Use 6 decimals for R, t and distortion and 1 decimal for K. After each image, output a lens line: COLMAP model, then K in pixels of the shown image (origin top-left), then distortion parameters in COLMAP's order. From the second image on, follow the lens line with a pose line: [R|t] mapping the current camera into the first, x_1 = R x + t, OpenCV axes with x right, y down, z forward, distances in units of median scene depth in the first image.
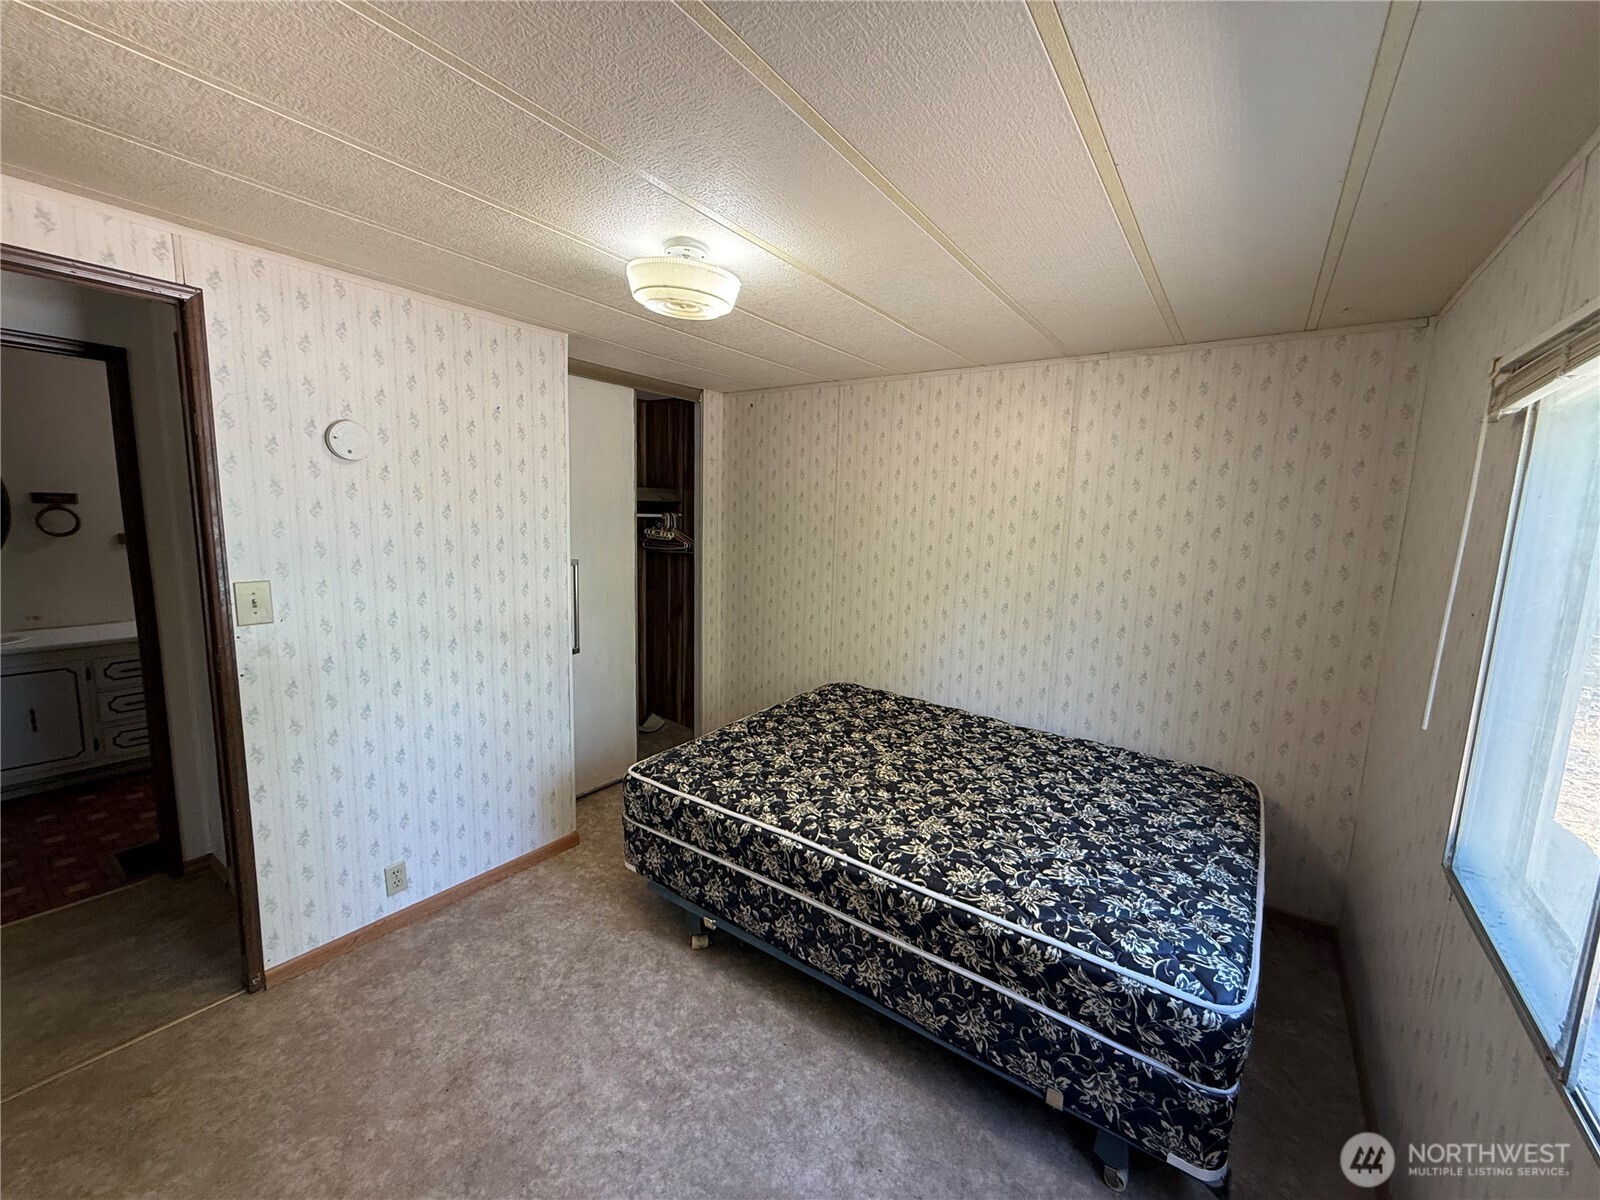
lens RADIAL K [[641.2, 0, 799.7], [0, 641.2, 602.4], [0, 0, 1]] dist [0.001360, -0.000147]
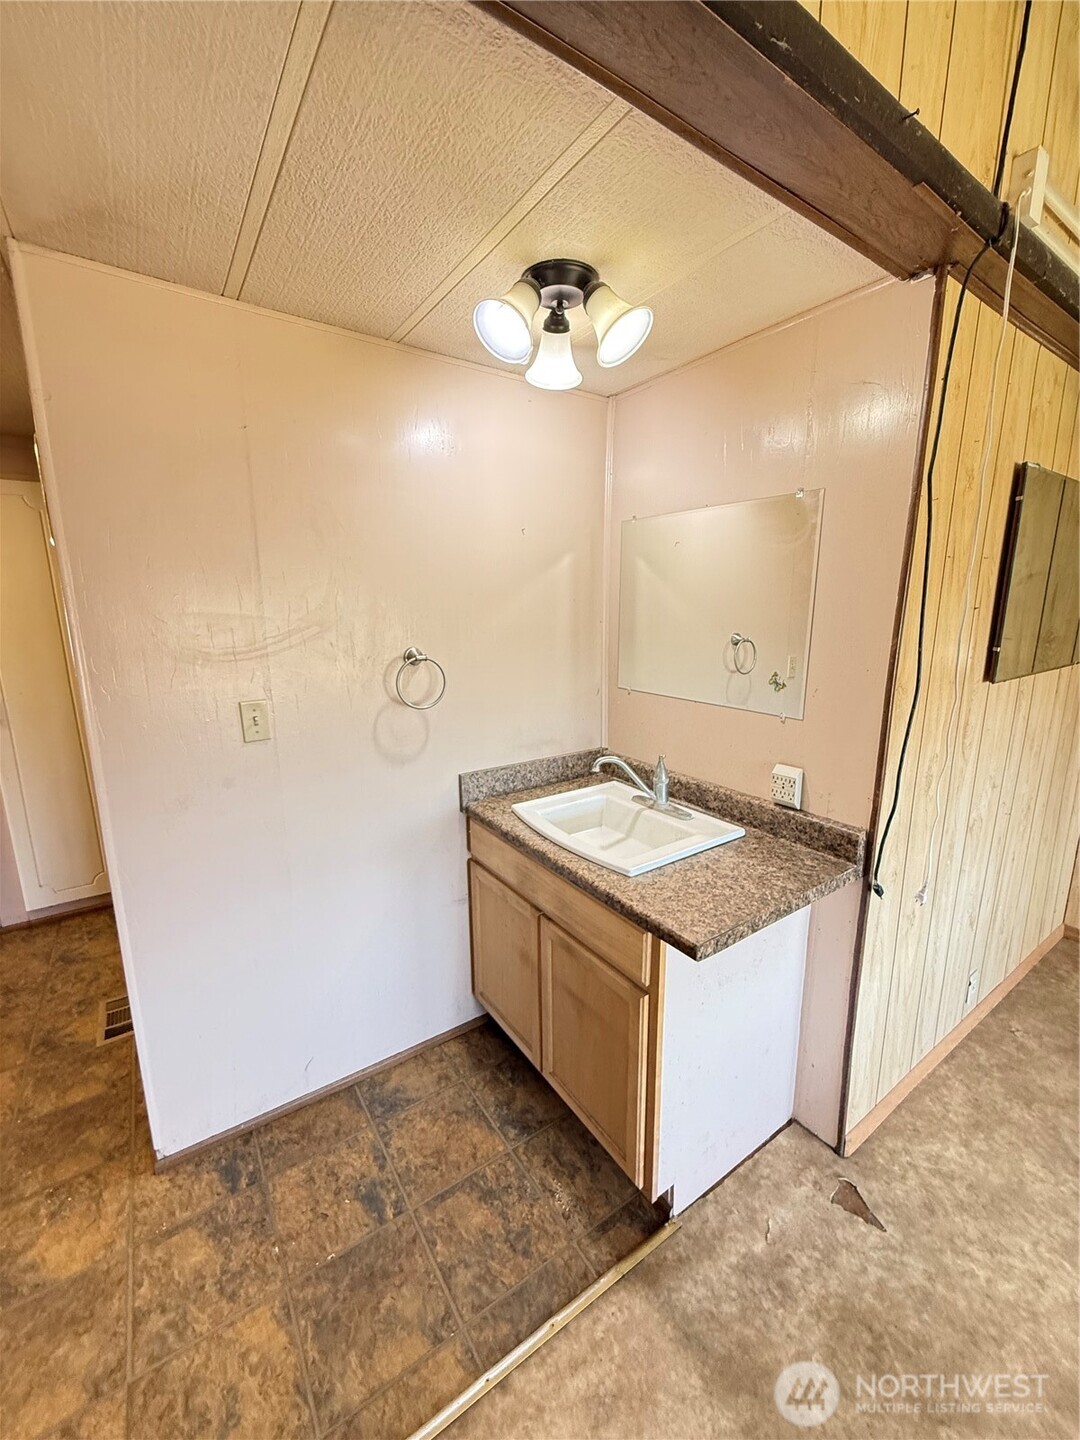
lens RADIAL K [[577.1, 0, 541.3], [0, 577.1, 720.1], [0, 0, 1]] dist [0.001360, -0.000147]
pose [[-0.344812, 0.158228, -0.925240, 0.533693], [-0.137939, 0.966448, 0.216682, -0.099405], [0.928481, 0.202341, -0.311417, 0.830861]]
